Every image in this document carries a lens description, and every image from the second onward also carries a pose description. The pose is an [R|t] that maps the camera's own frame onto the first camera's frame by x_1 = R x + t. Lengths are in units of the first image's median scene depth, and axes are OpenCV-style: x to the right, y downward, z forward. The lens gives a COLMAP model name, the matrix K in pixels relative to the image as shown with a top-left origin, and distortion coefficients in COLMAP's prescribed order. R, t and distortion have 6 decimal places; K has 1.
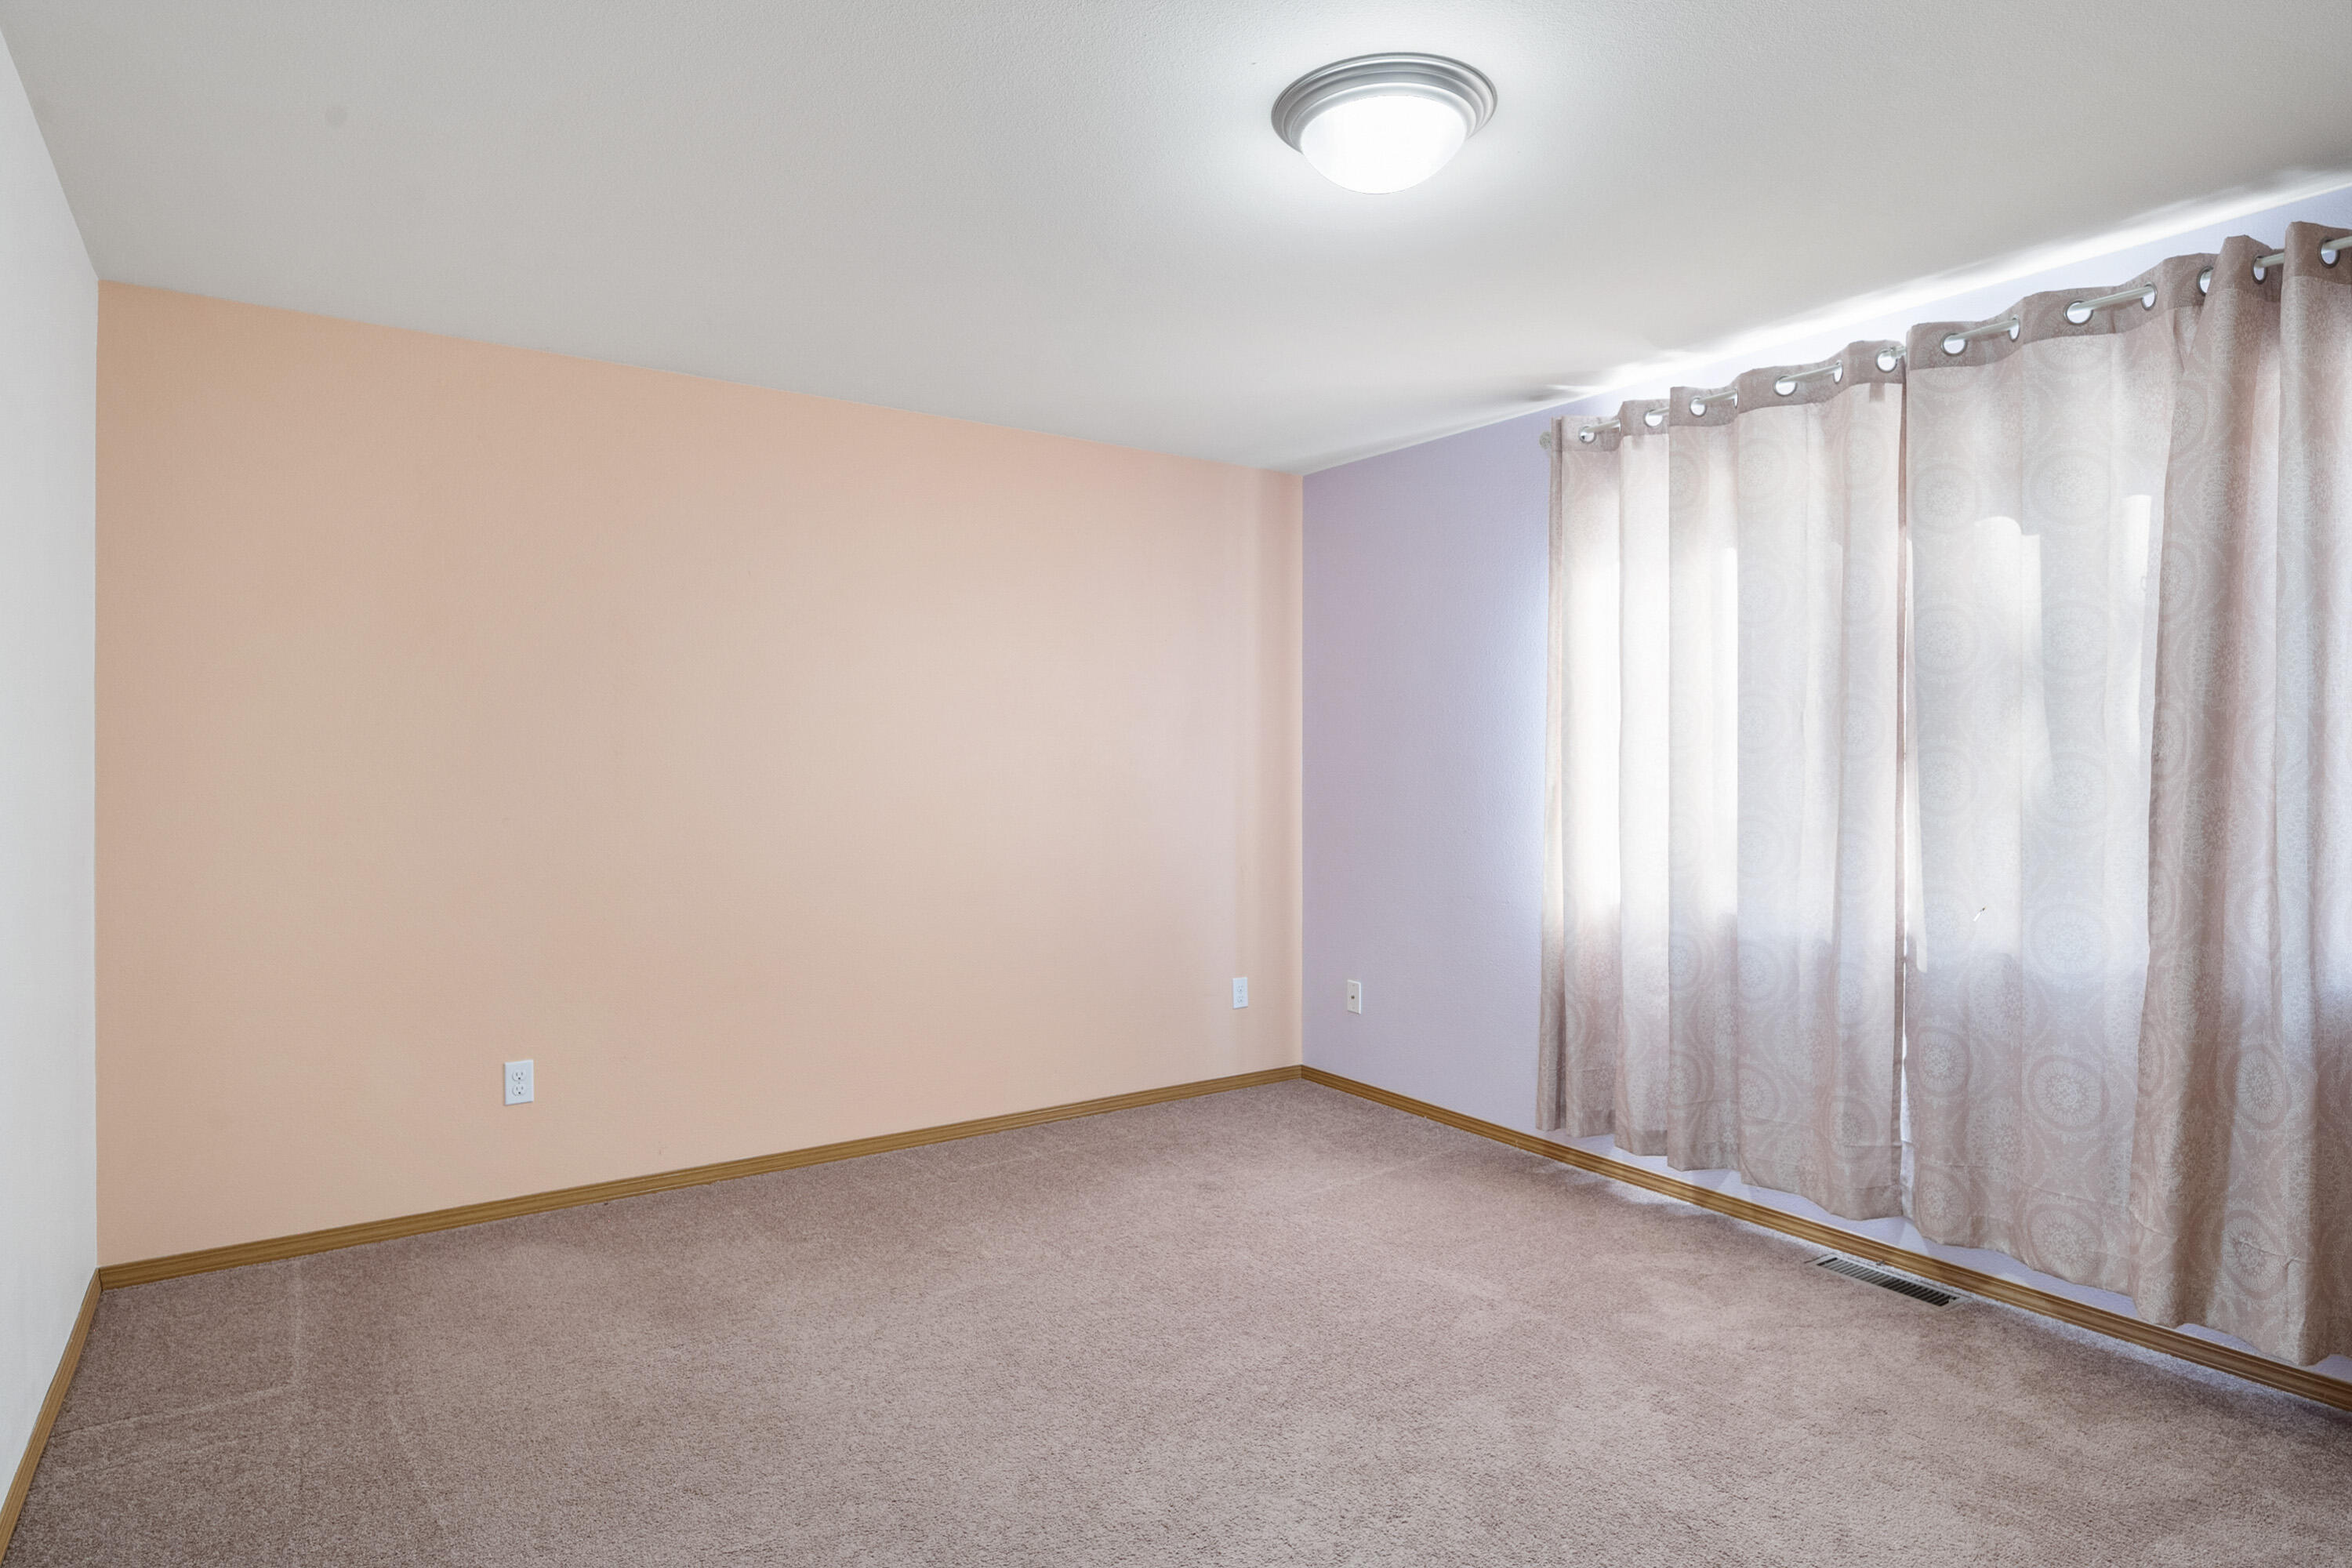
lens RADIAL K [[1288.2, 0, 1165.7], [0, 1288.2, 750.4], [0, 0, 1]] dist [-0.002101, -0.003147]
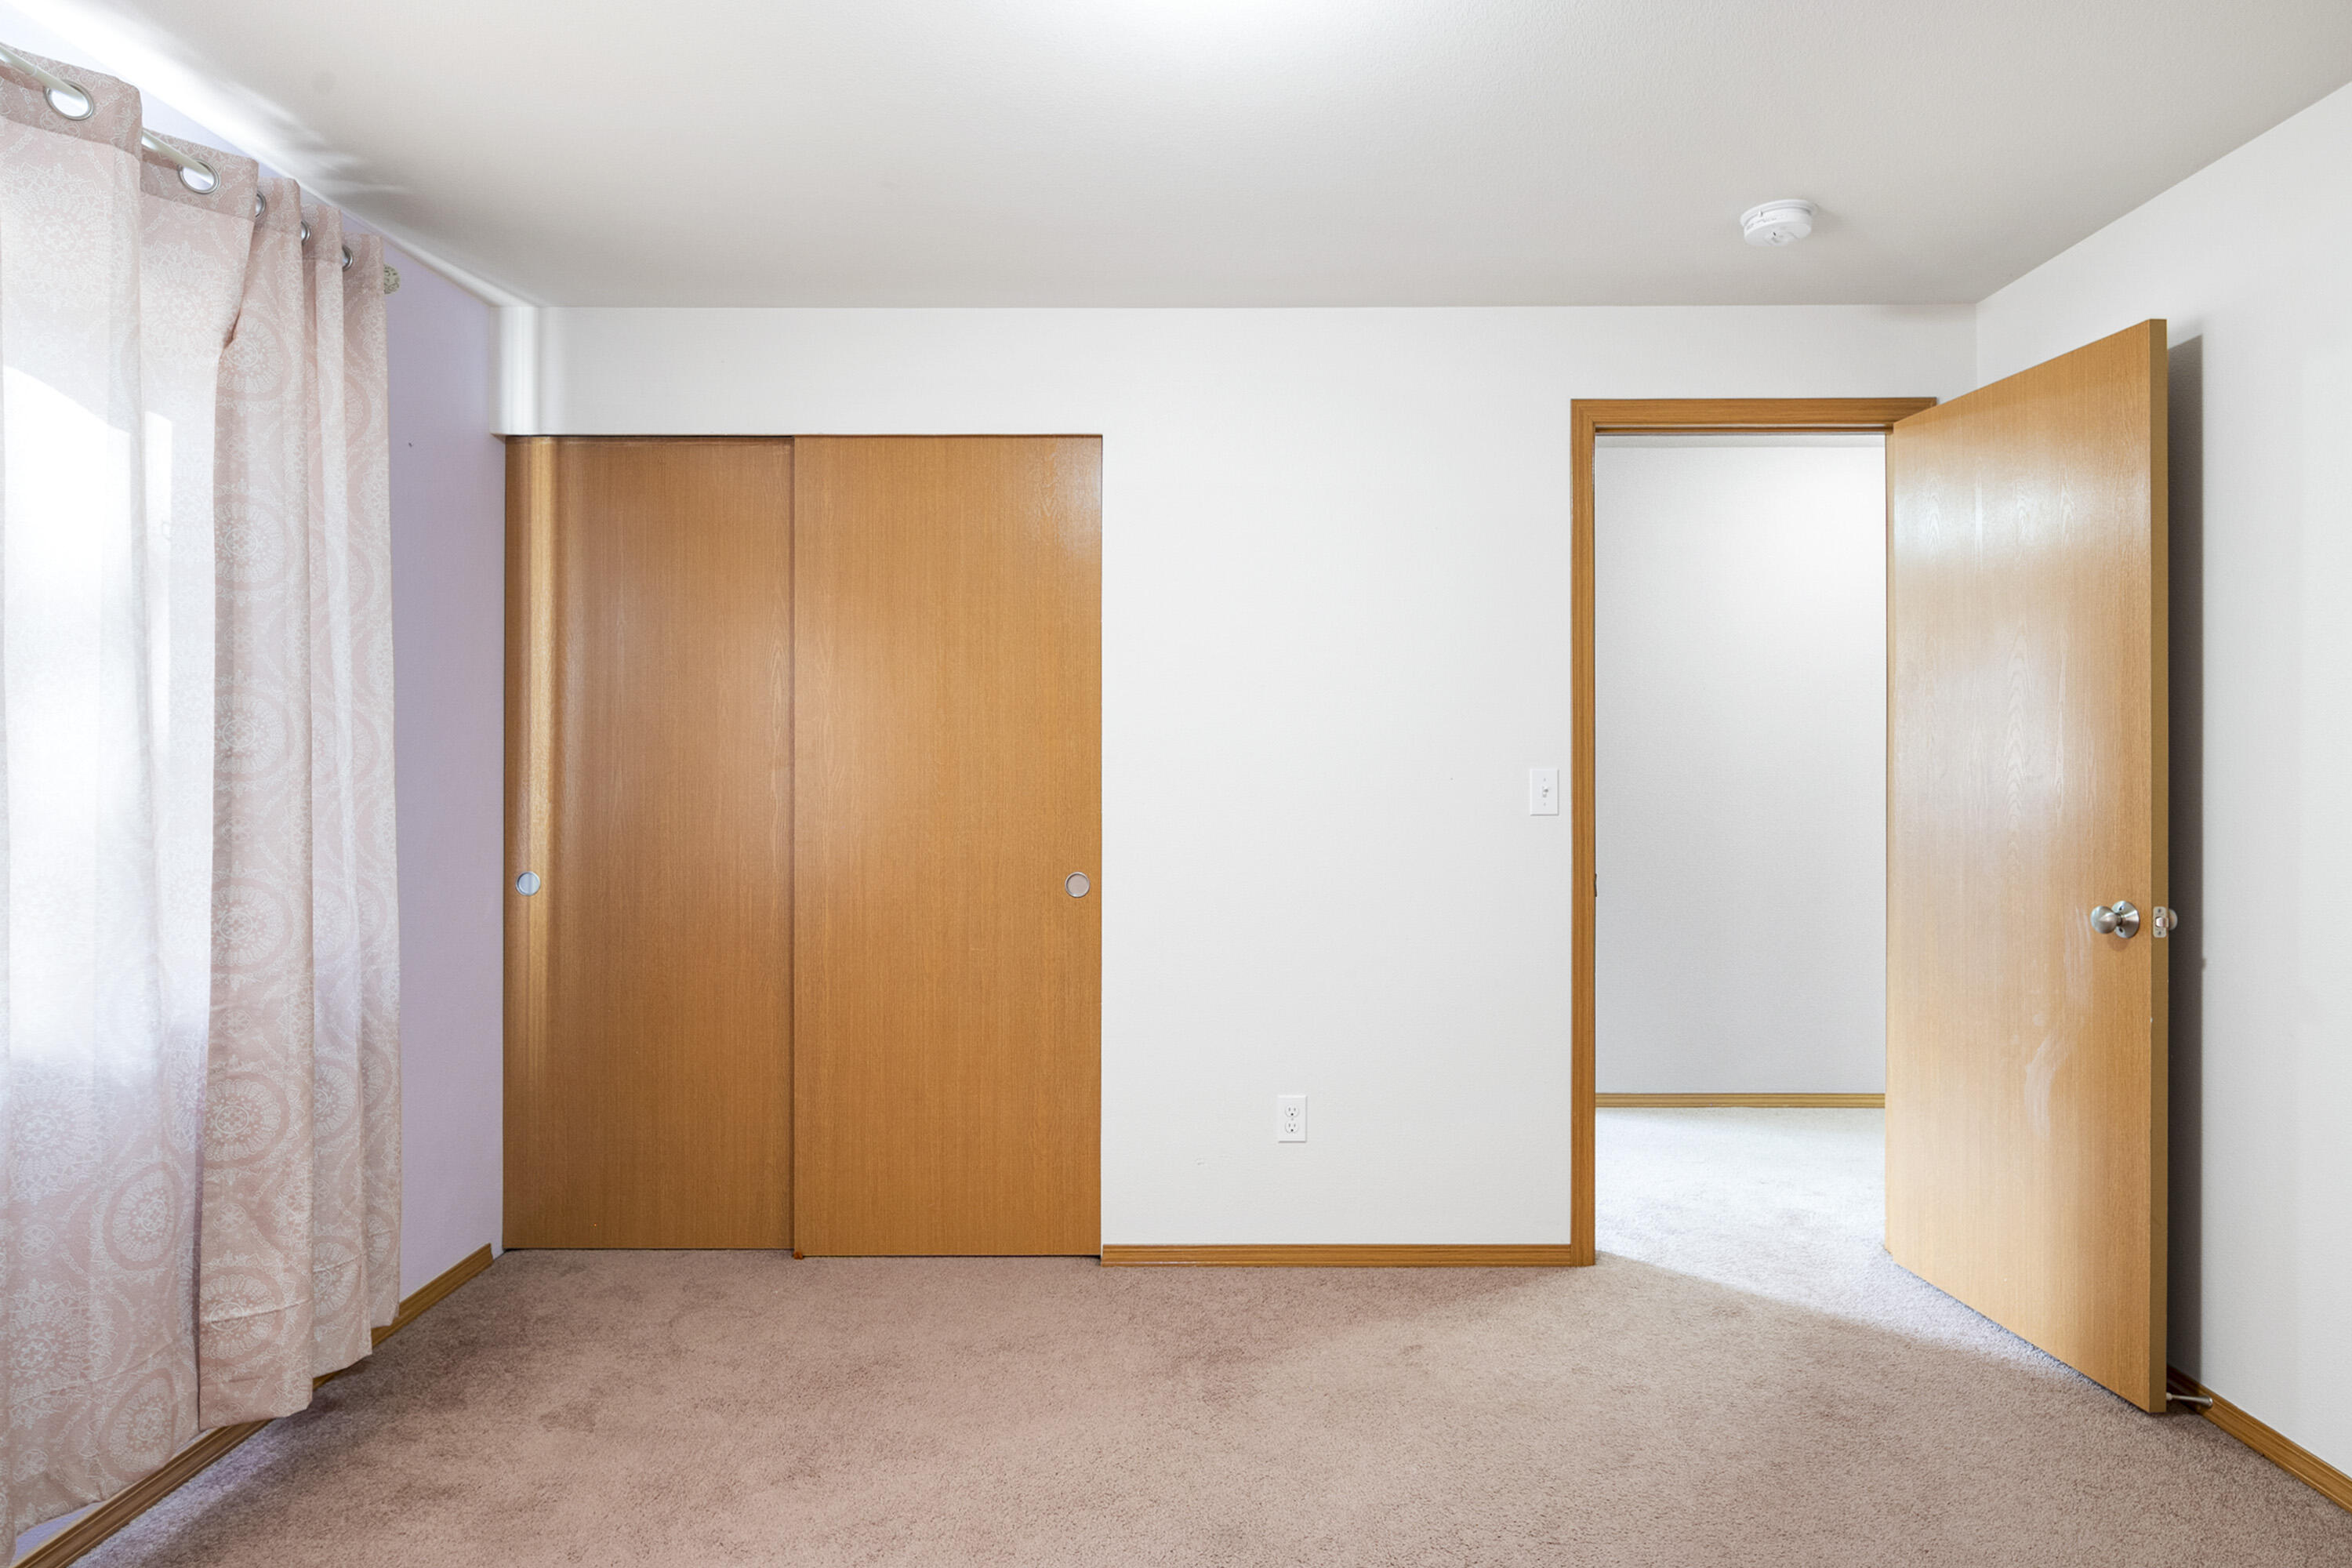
lens RADIAL K [[1288.2, 0, 1165.7], [0, 1288.2, 750.4], [0, 0, 1]] dist [-0.002101, -0.003147]
pose [[-0.822292, -0.000834, 0.569065, -0.194528], [-0.003113, 0.999991, -0.003033, 0.004172], [-0.569057, -0.004265, -0.822287, 1.372329]]
